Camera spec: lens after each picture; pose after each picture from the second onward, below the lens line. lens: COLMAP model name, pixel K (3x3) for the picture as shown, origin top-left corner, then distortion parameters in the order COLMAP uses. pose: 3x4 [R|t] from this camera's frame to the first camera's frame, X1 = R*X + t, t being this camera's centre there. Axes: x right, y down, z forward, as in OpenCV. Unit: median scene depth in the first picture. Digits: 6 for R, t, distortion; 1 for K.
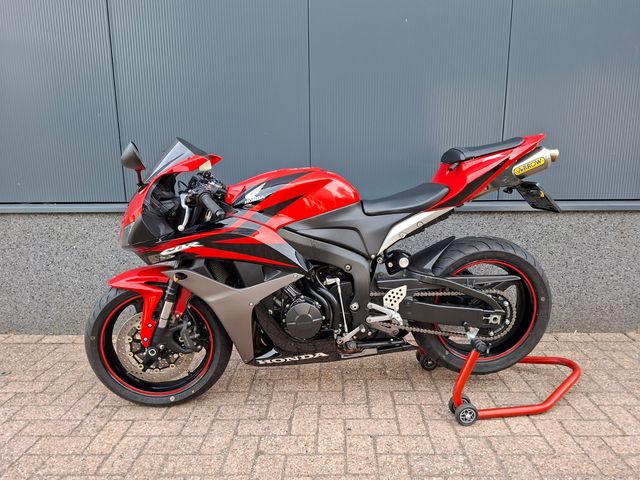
lens RADIAL K [[447.8, 0, 323.0], [0, 447.8, 241.4], [0, 0, 1]] dist [0.052144, -0.062703]
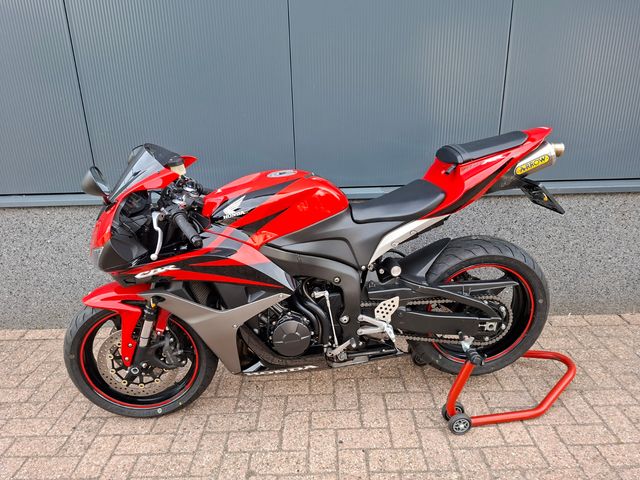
lens RADIAL K [[447.8, 0, 315.4], [0, 447.8, 237.0], [0, 0, 1]] dist [0.052144, -0.062703]
pose [[0.999684, -0.024237, 0.006660, 0.006702], [0.023241, 0.992218, 0.122327, -0.145419], [-0.009573, -0.122133, 0.992468, 0.075908]]
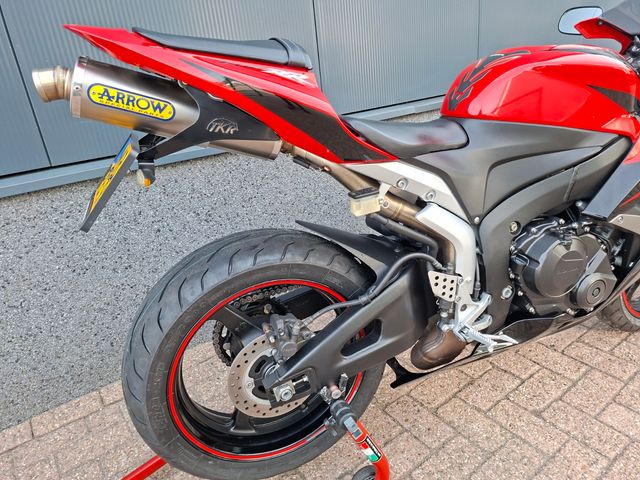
lens RADIAL K [[447.8, 0, 325.3], [0, 447.8, 238.7], [0, 0, 1]] dist [0.052144, -0.062703]
pose [[0.795836, -0.289485, 0.531831, -0.716136], [0.208351, 0.955600, 0.208371, -0.075412], [-0.568538, -0.055021, 0.820815, 0.510487]]
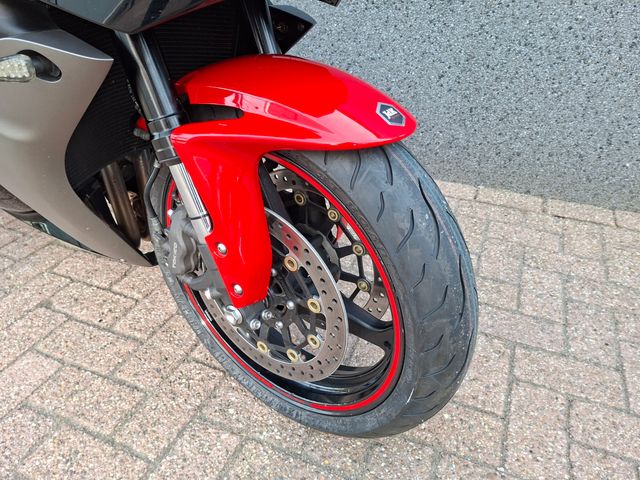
lens RADIAL K [[447.8, 0, 318.5], [0, 447.8, 245.8], [0, 0, 1]] dist [0.052144, -0.062703]
pose [[0.928637, 0.219377, -0.299178, 0.381170], [-0.089638, 0.915217, 0.392865, 0.079926], [0.359998, -0.338011, 0.869569, 0.535130]]
